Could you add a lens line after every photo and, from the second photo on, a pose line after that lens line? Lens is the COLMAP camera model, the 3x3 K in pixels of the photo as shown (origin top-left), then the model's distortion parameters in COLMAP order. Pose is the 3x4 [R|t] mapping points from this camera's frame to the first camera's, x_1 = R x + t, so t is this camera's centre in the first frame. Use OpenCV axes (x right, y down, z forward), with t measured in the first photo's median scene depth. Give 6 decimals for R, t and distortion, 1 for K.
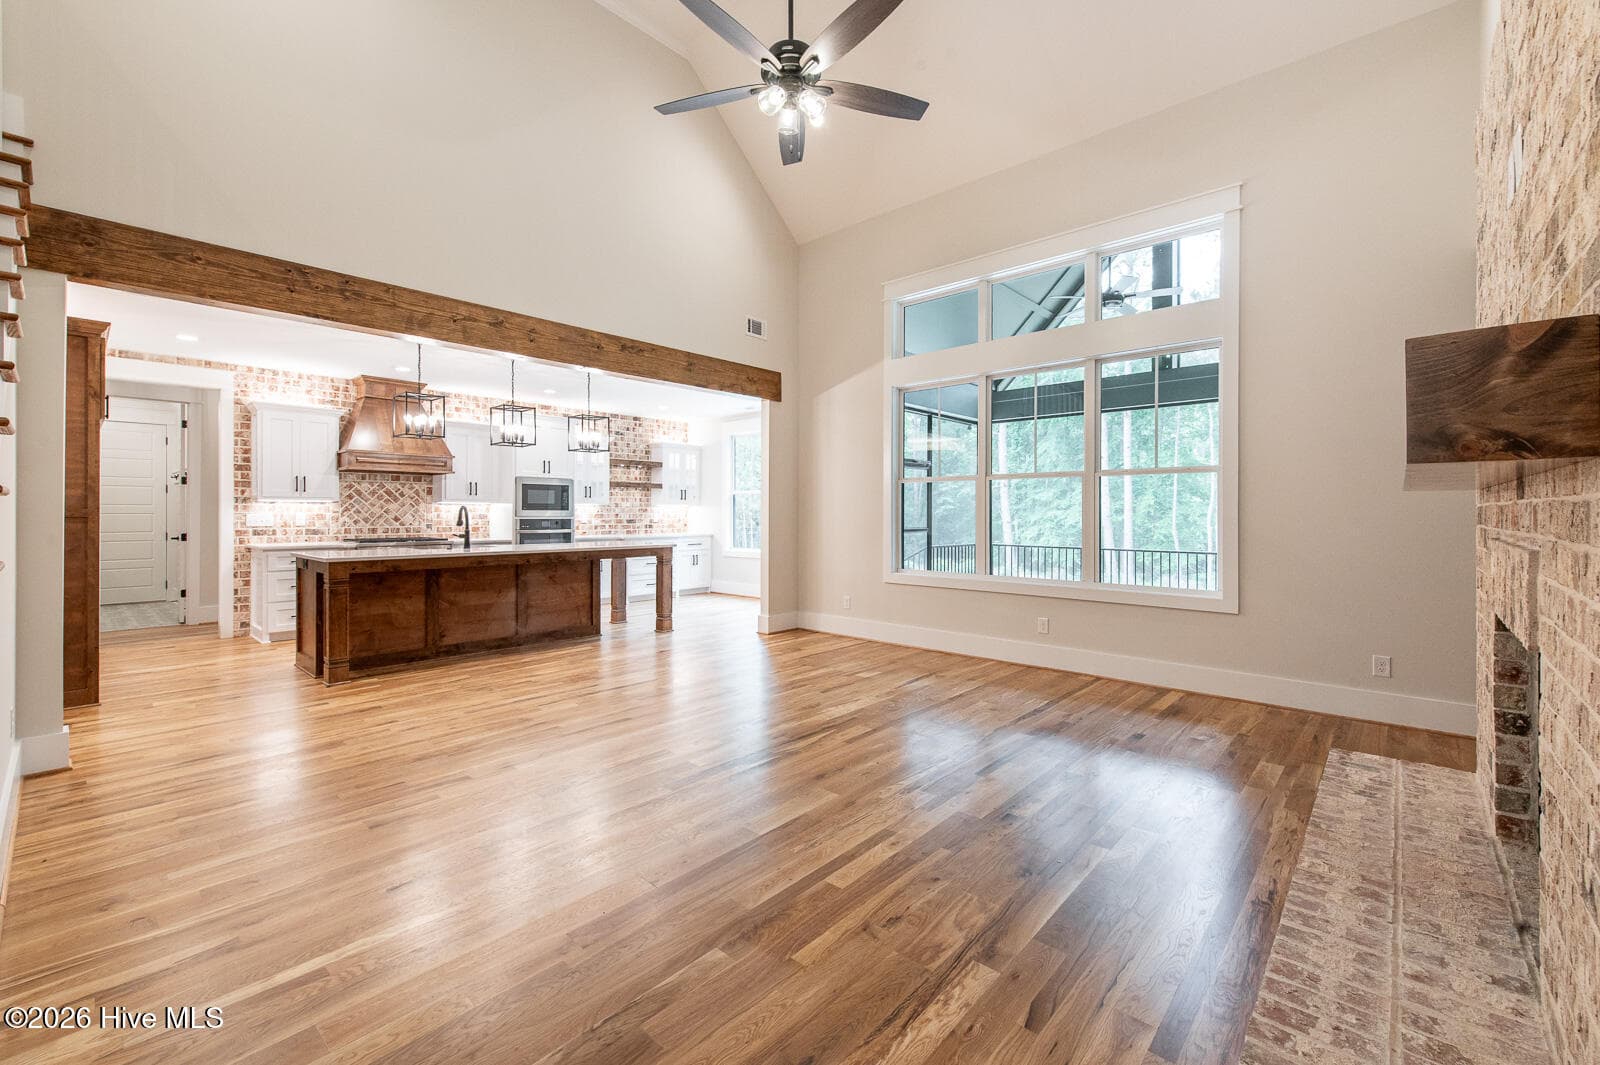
lens RADIAL K [[653.4, 0, 800.8], [0, 653.4, 523.2], [0, 0, 1]] dist [0.000895, -0.000015]
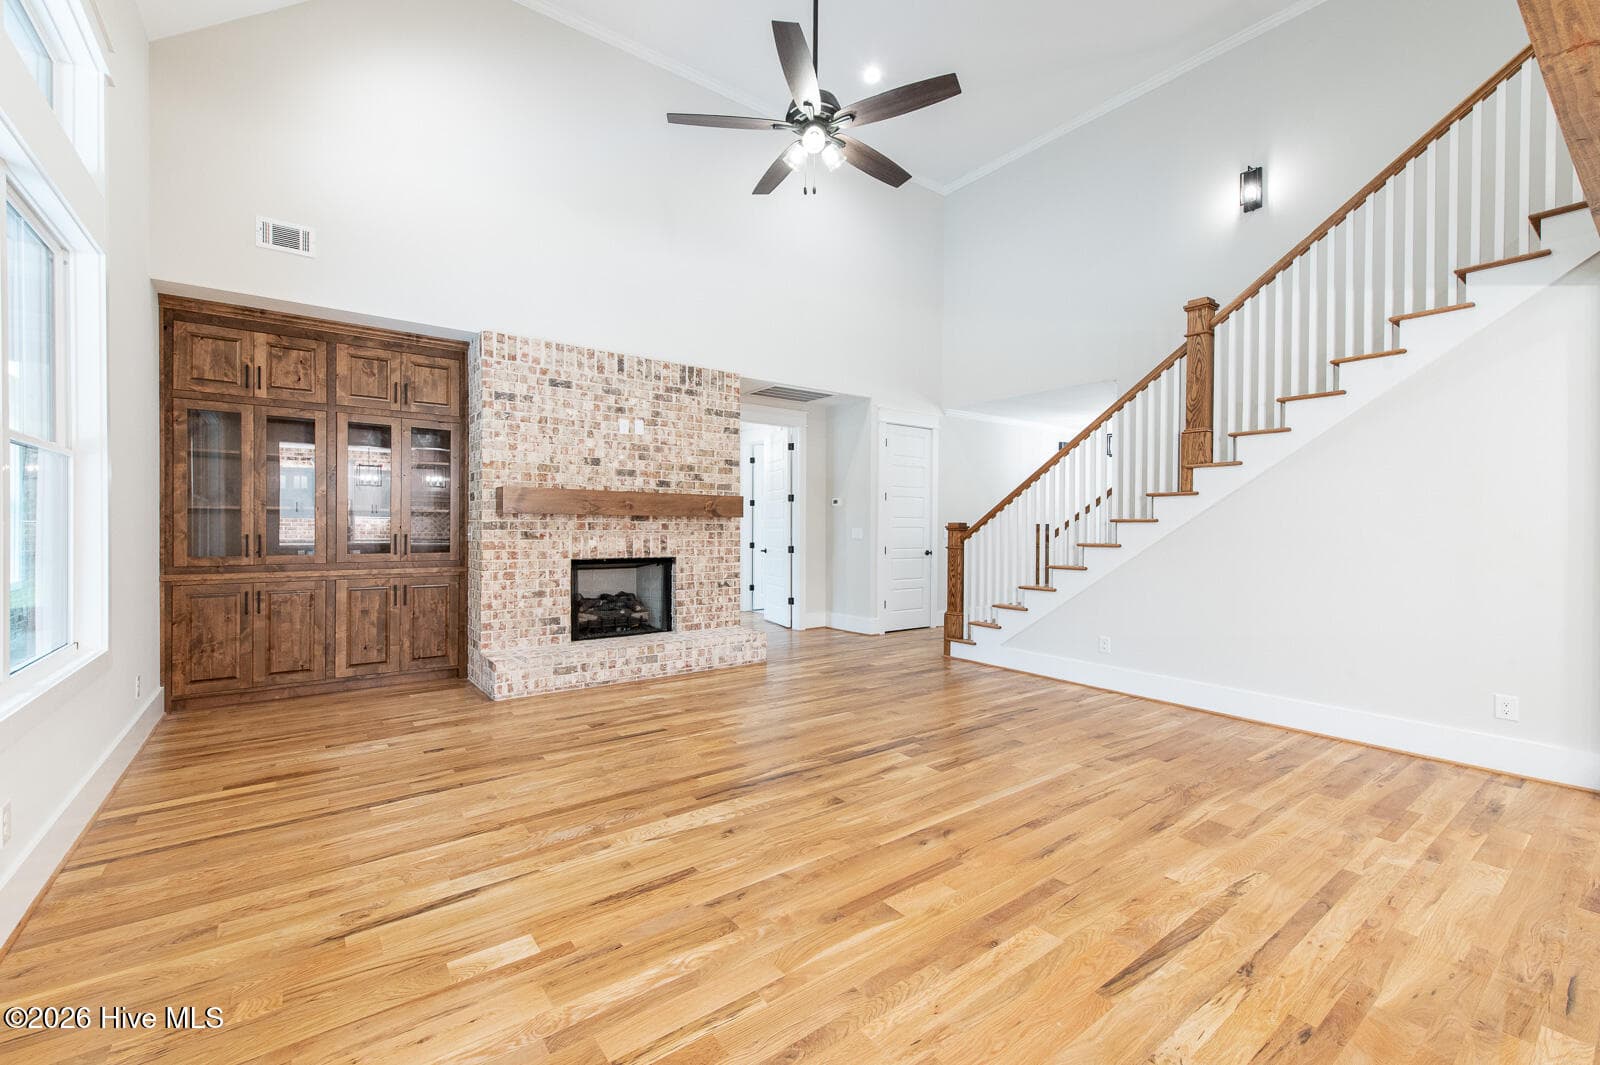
lens RADIAL K [[653.4, 0, 800.8], [0, 653.4, 523.2], [0, 0, 1]] dist [0.000895, -0.000015]
pose [[-0.982876, -0.004367, 0.184218, -0.172699], [-0.002830, 0.999959, 0.008604, -0.009771], [-0.184248, 0.007935, -0.982848, 1.843851]]
